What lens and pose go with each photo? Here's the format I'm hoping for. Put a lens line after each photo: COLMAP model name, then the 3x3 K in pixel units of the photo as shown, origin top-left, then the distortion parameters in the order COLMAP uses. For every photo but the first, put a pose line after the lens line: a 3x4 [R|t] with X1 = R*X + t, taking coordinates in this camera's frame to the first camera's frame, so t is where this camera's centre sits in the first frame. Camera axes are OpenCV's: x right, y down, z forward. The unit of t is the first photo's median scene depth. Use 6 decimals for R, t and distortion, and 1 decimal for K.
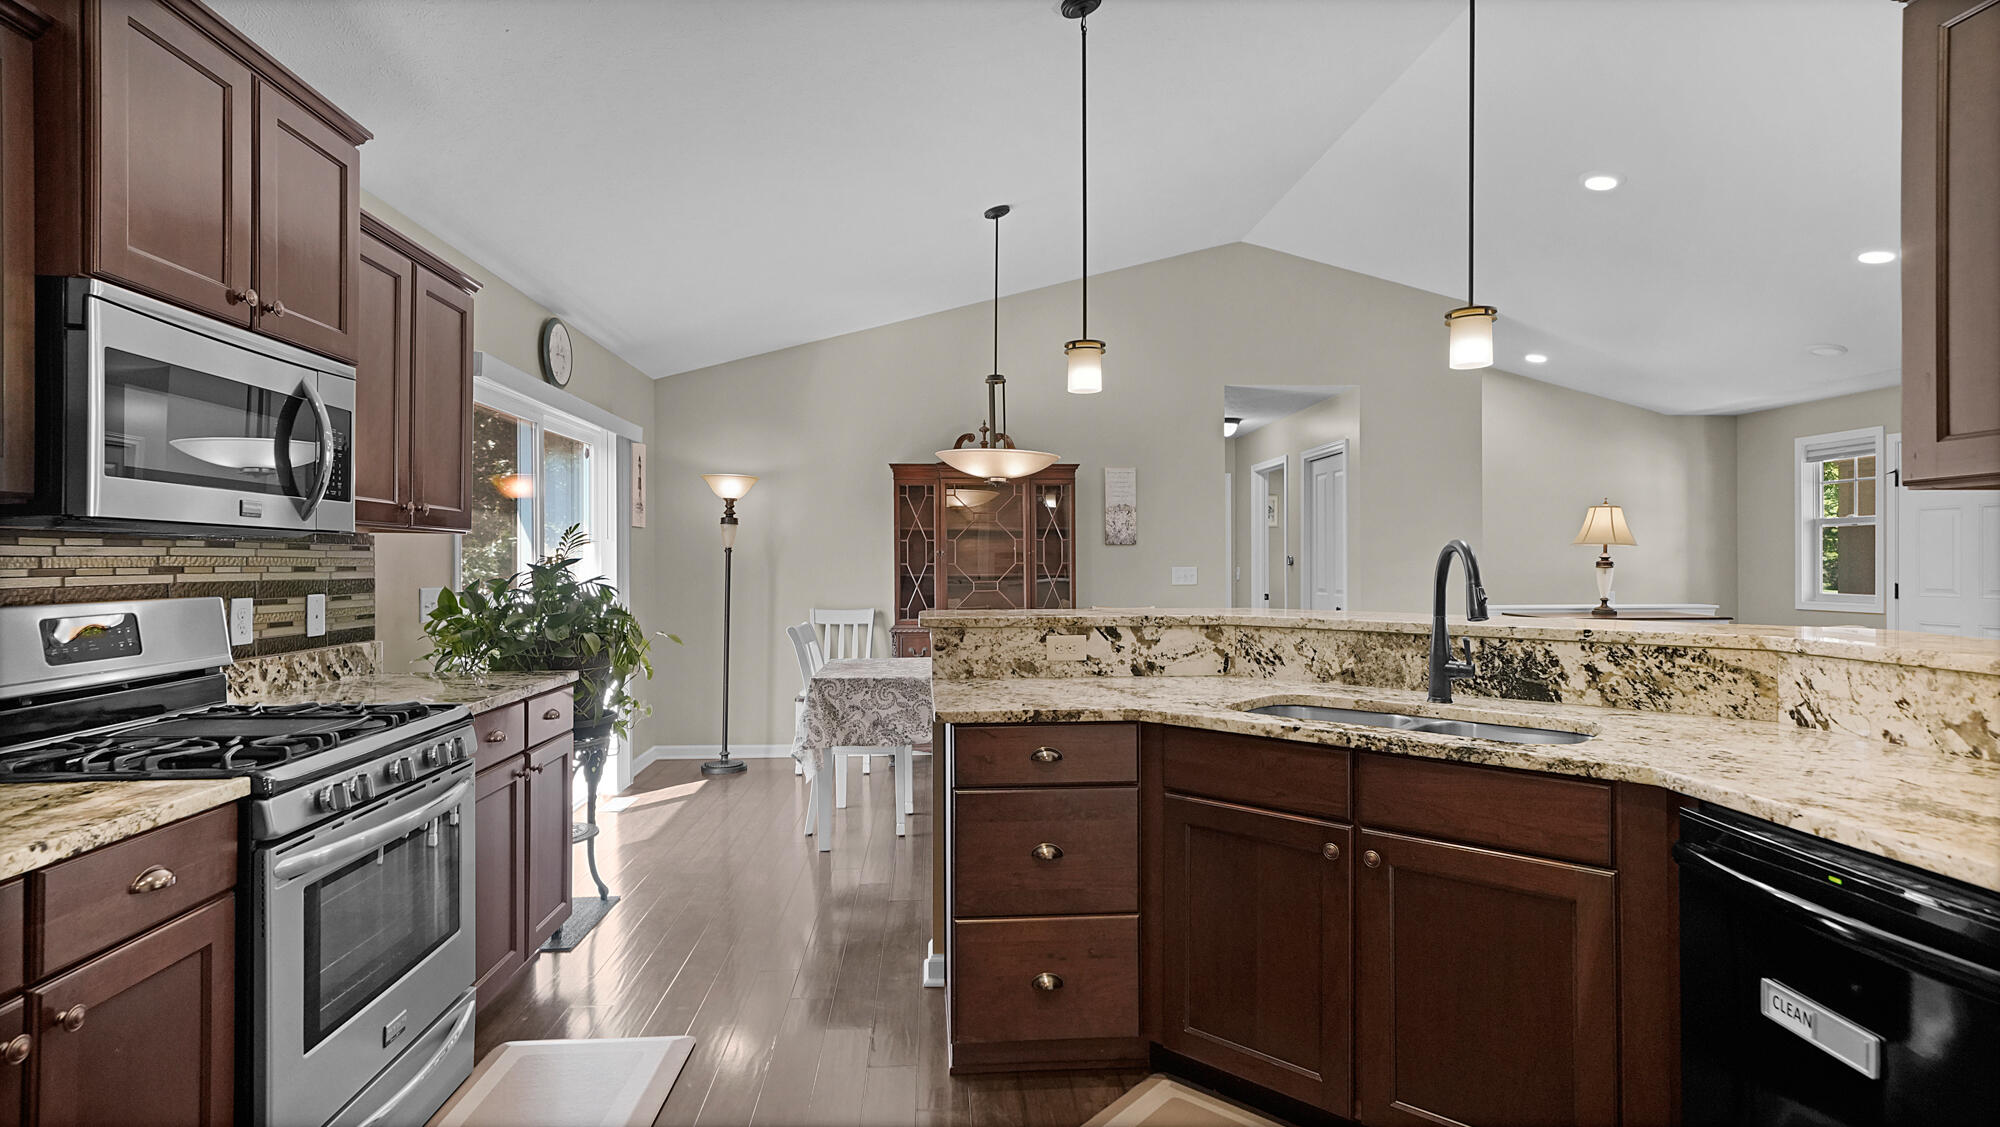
lens RADIAL K [[987.2, 0, 994.6], [0, 987.2, 561.3], [0, 0, 1]] dist [0.015008, 0.001111]
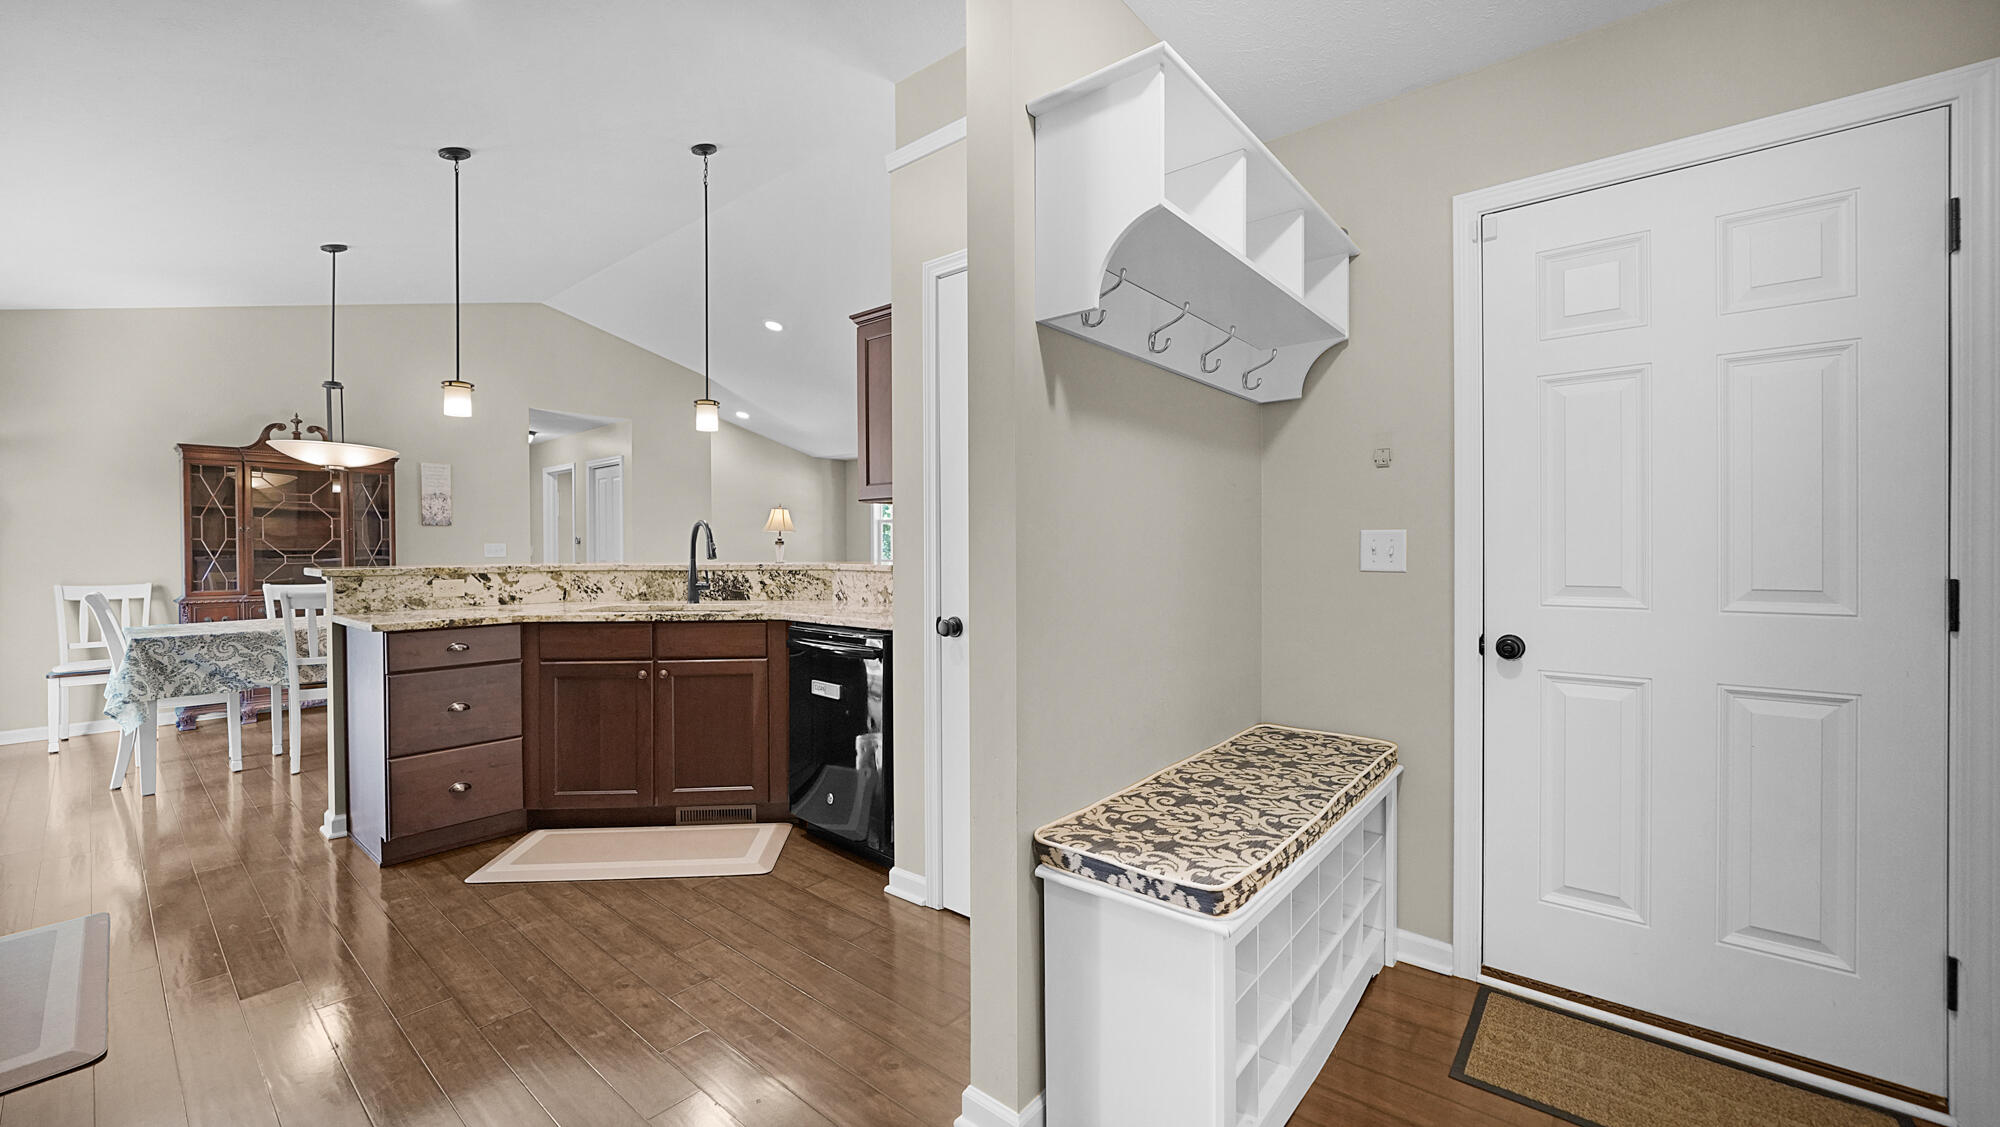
lens RADIAL K [[776.9, 0, 991.6], [0, 776.9, 554.9], [0, 0, 1]] dist [-0.010819, -0.000235]
pose [[0.692709, -0.006631, 0.721187, -0.221621], [0.001029, 0.999966, 0.008206, 0.032152], [-0.721217, -0.004942, 0.692692, -0.435875]]
